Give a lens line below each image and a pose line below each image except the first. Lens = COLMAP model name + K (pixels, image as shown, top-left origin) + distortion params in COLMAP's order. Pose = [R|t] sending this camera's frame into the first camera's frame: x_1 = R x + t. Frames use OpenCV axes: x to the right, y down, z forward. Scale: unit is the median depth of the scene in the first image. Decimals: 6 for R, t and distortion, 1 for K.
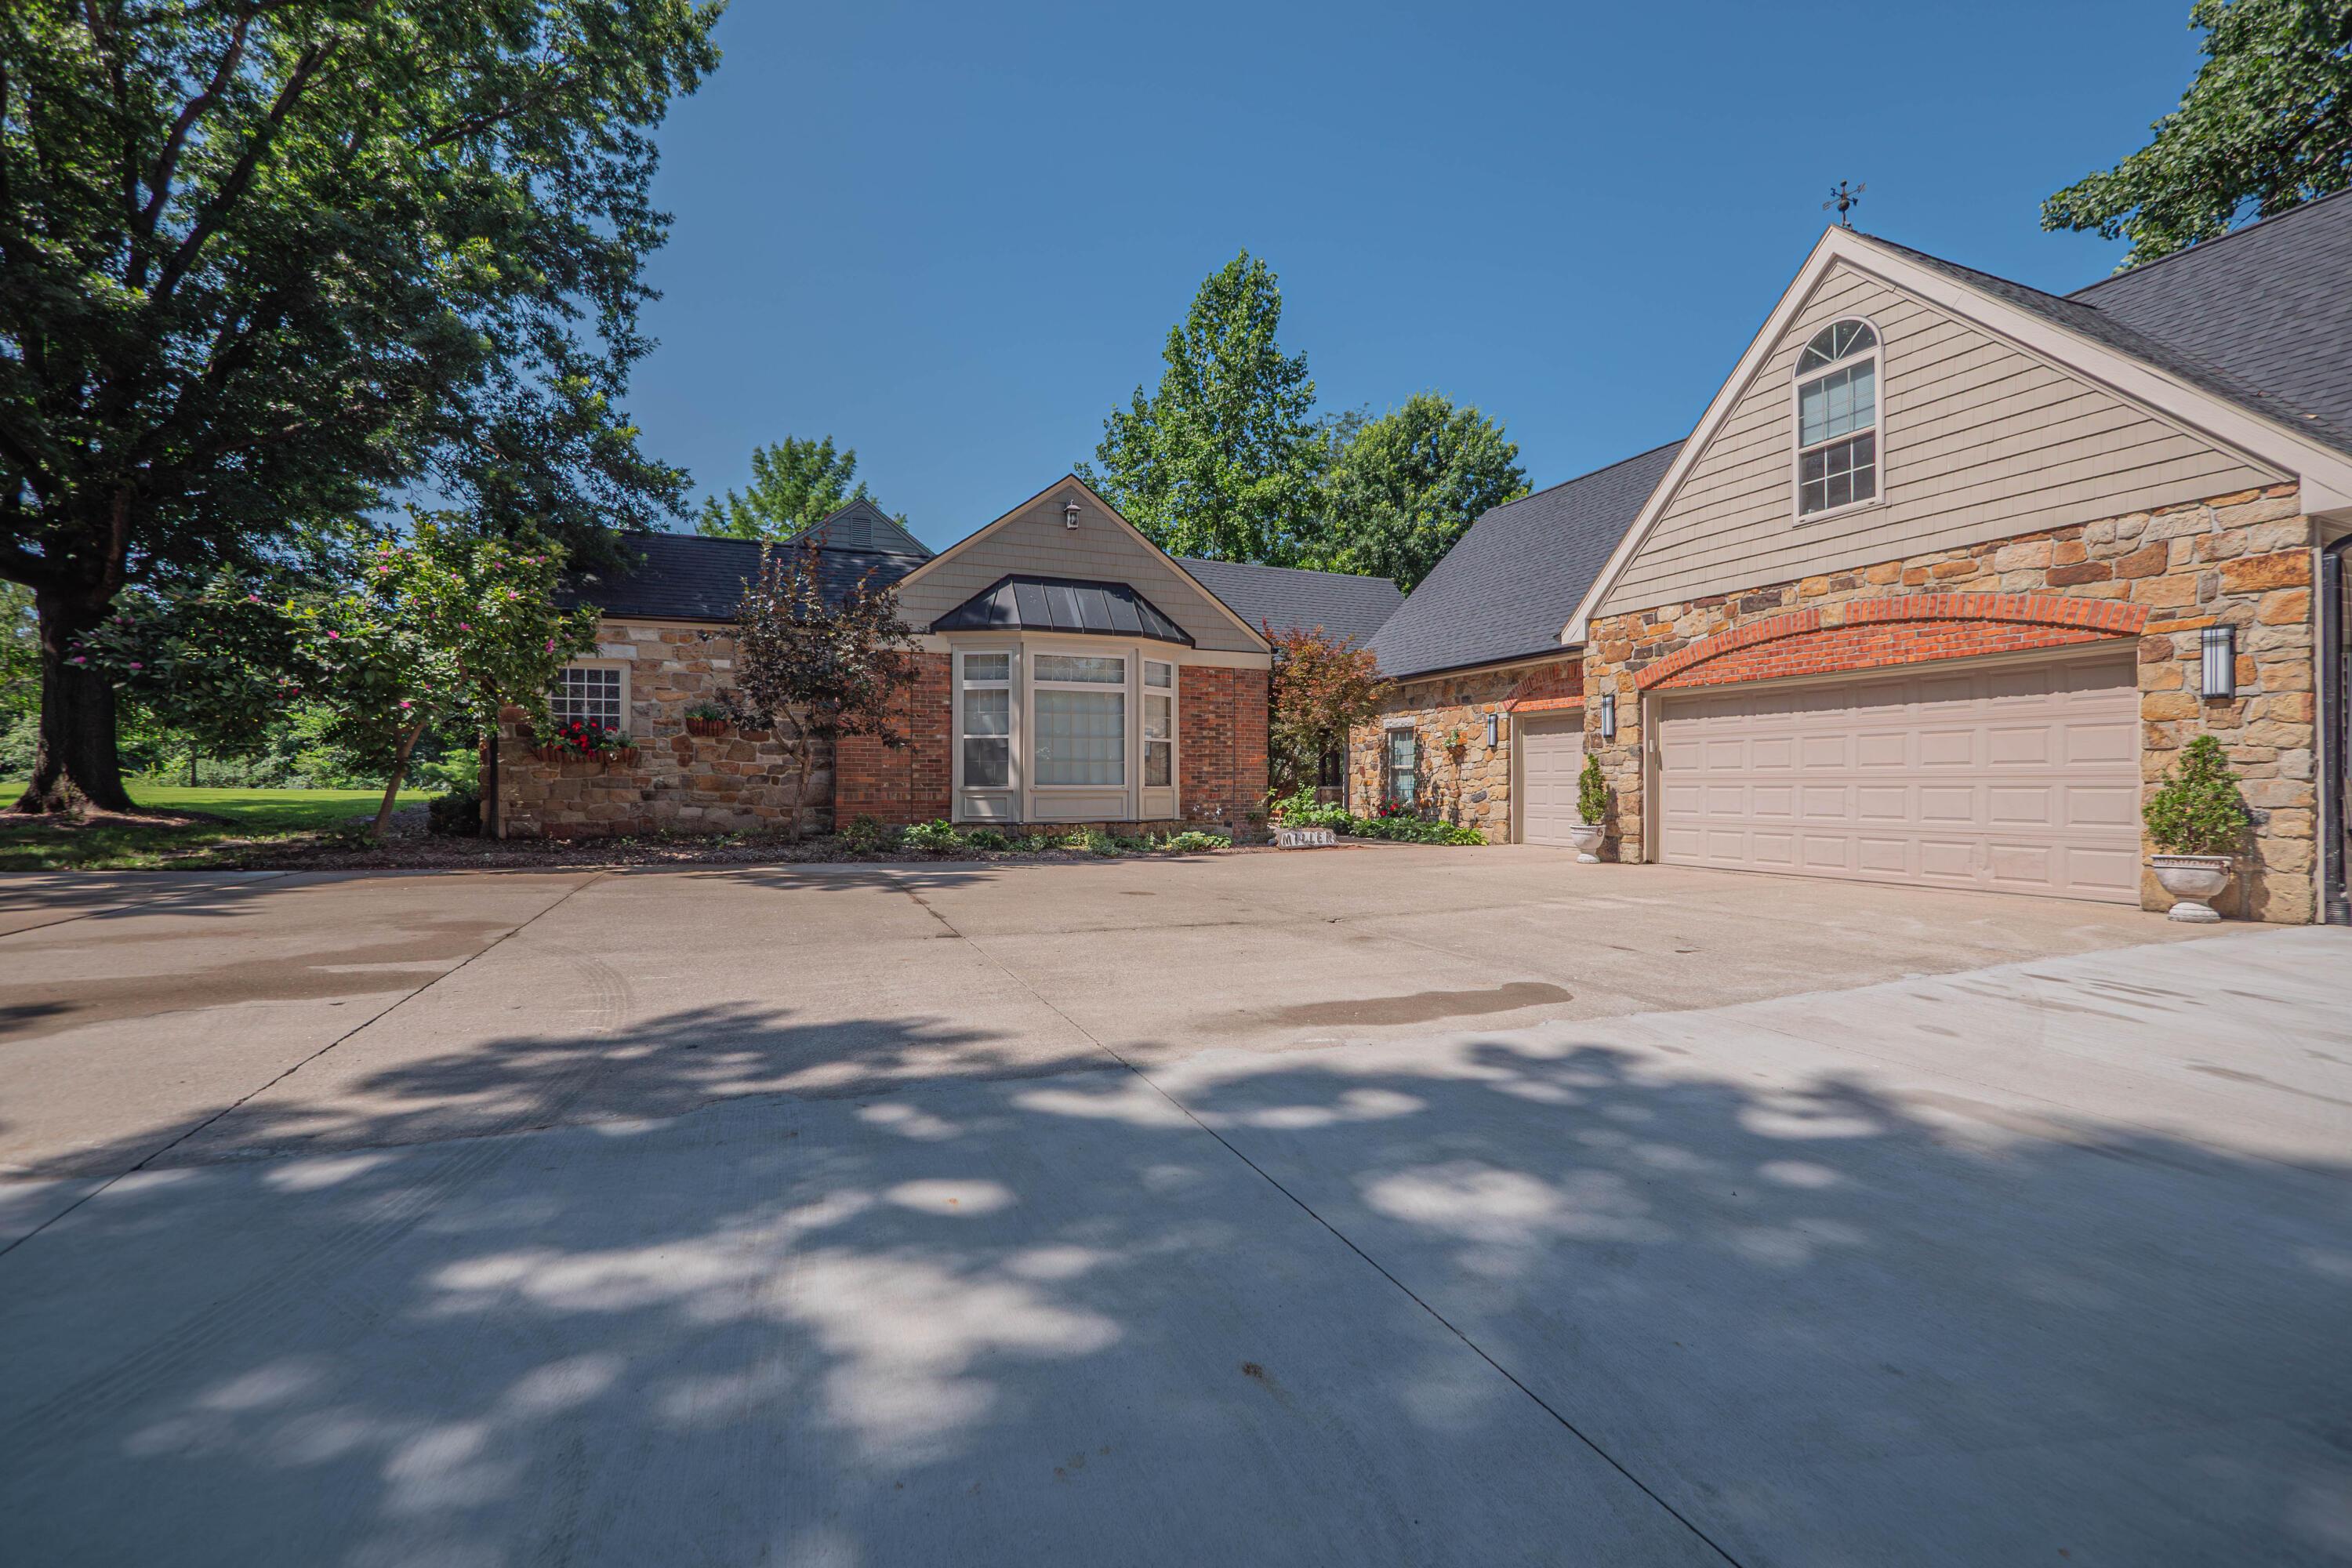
lens RADIAL K [[976.0, 0, 1160.9], [0, 976.0, 766.3], [0, 0, 1]] dist [0.000672, 0.000077]
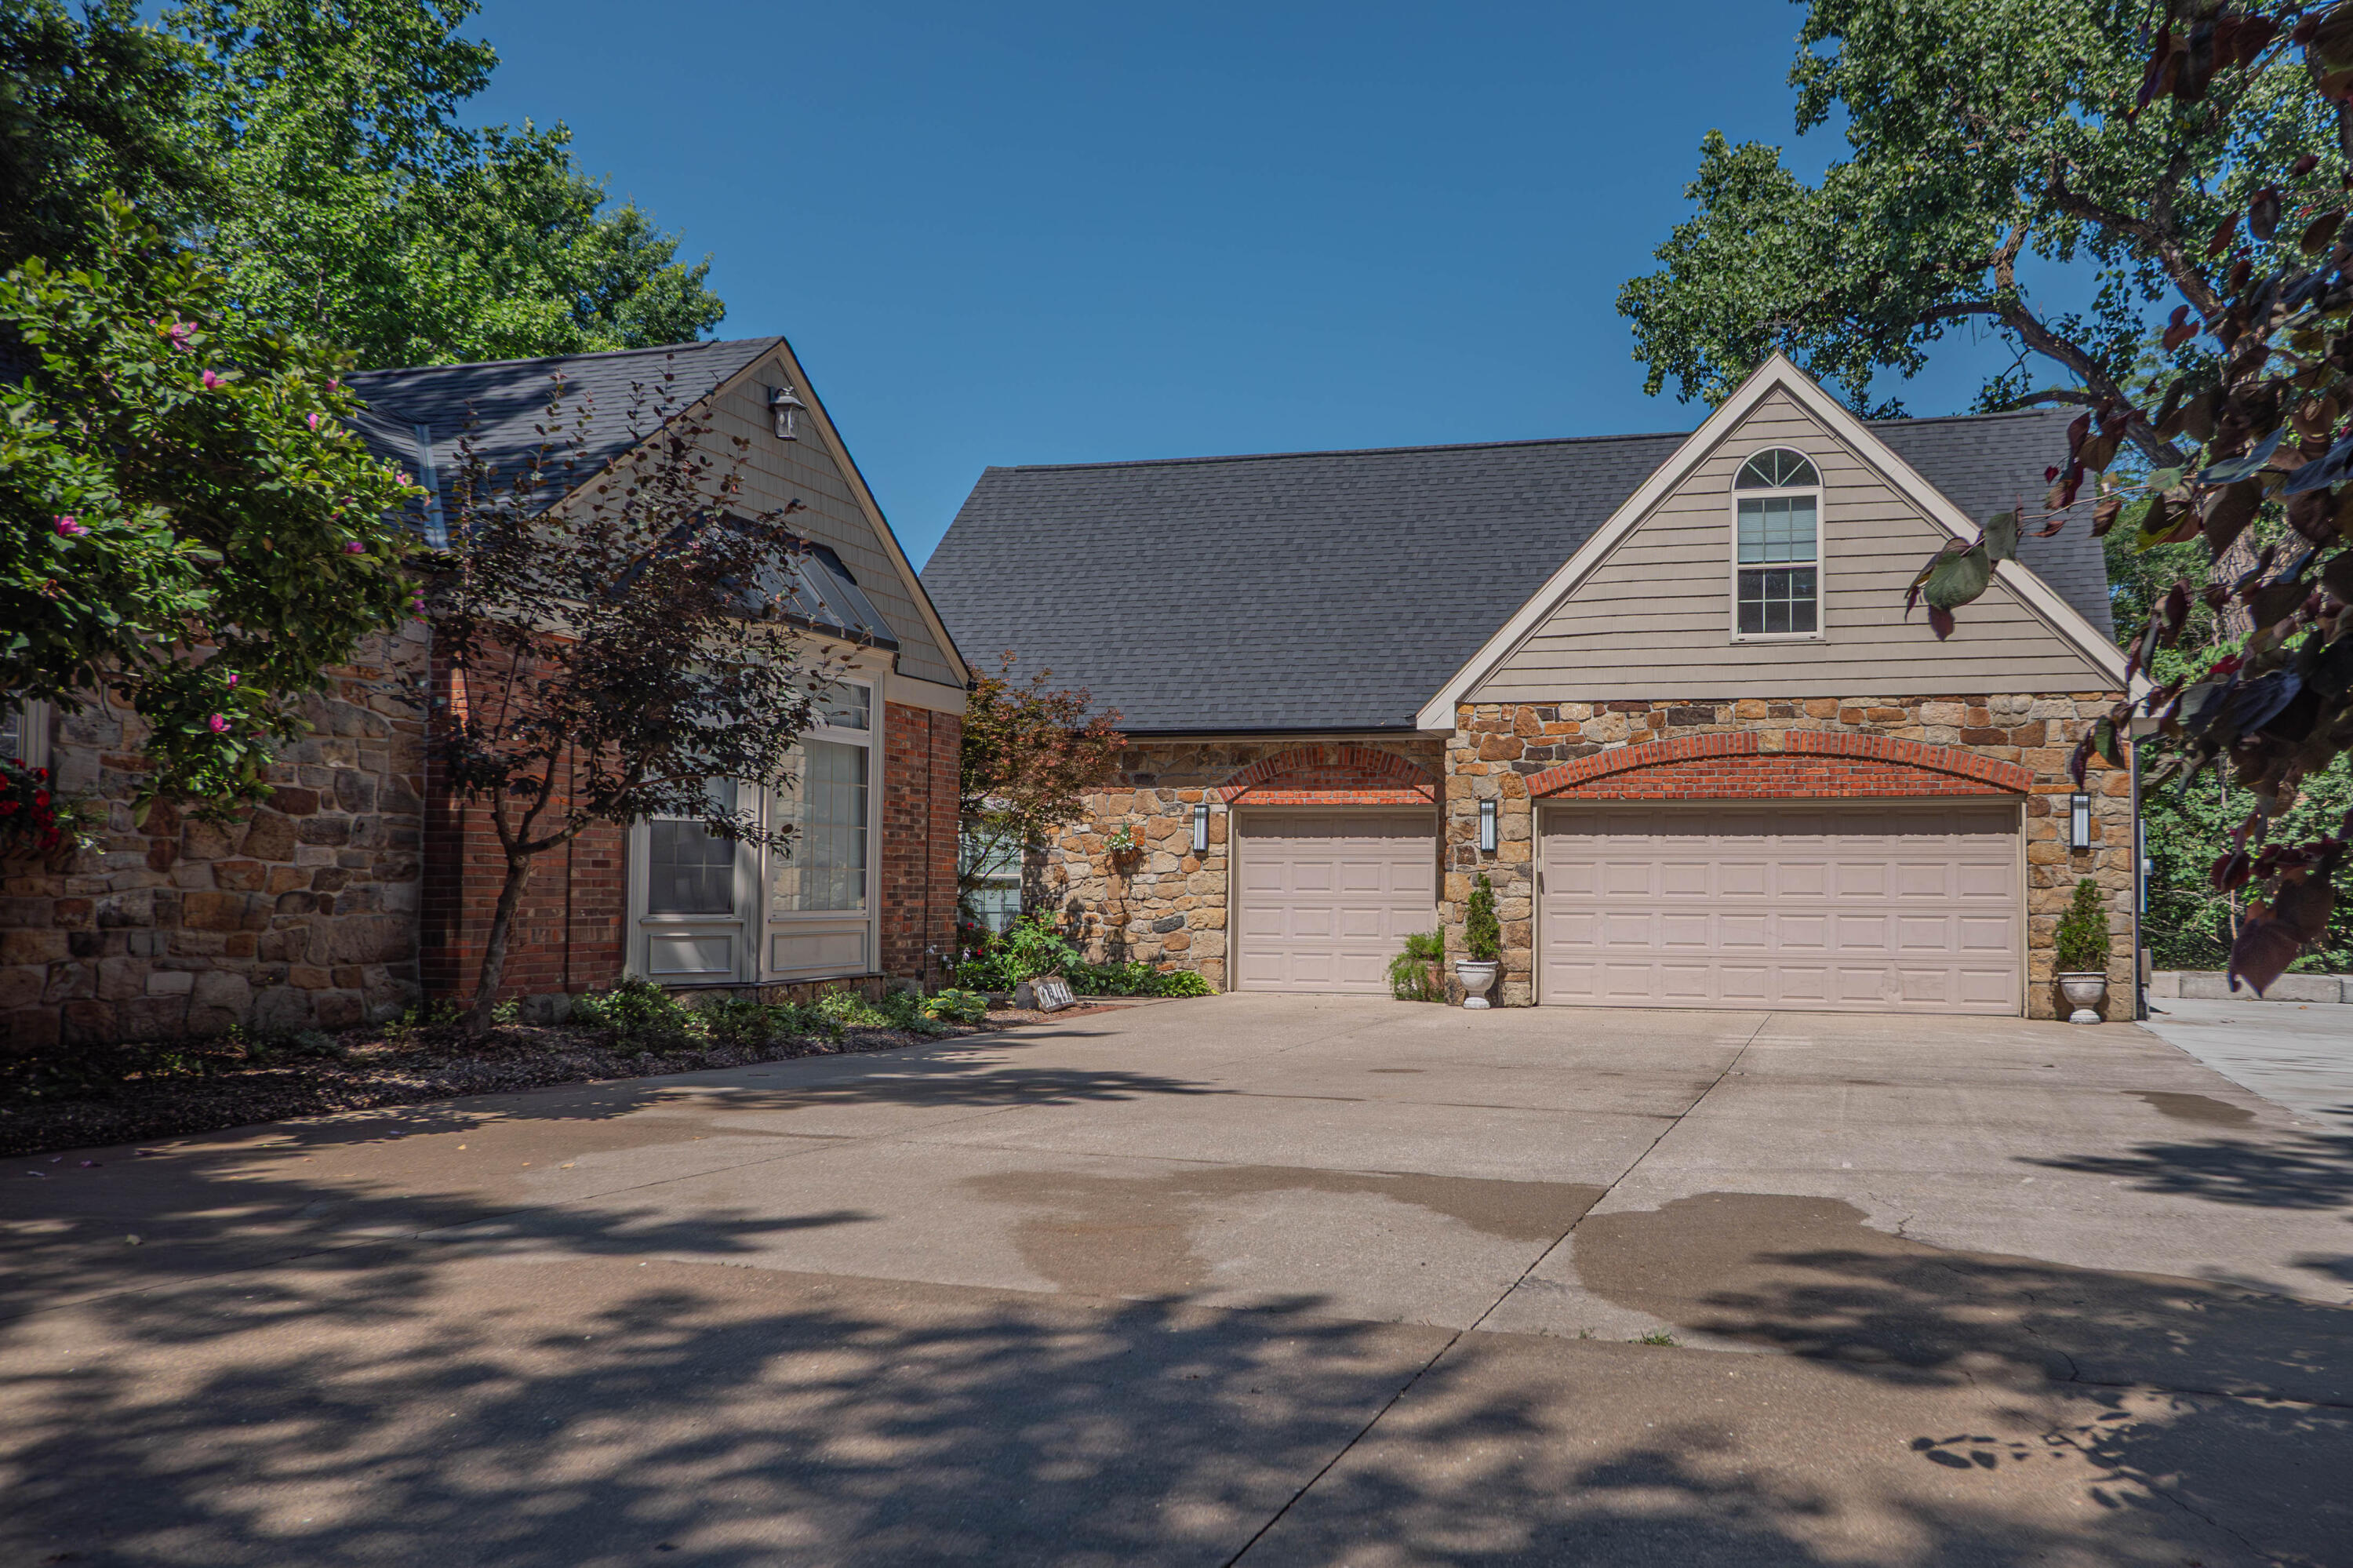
lens RADIAL K [[1986.9, 0, 1186.9], [0, 1986.9, 782.6], [0, 0, 1]] dist [0.003952, -0.000157]
pose [[0.623517, 0.046122, 0.780449, -1.199835], [-0.021942, 0.998897, -0.041502, -0.016160], [-0.781502, 0.008752, 0.623841, 0.201565]]
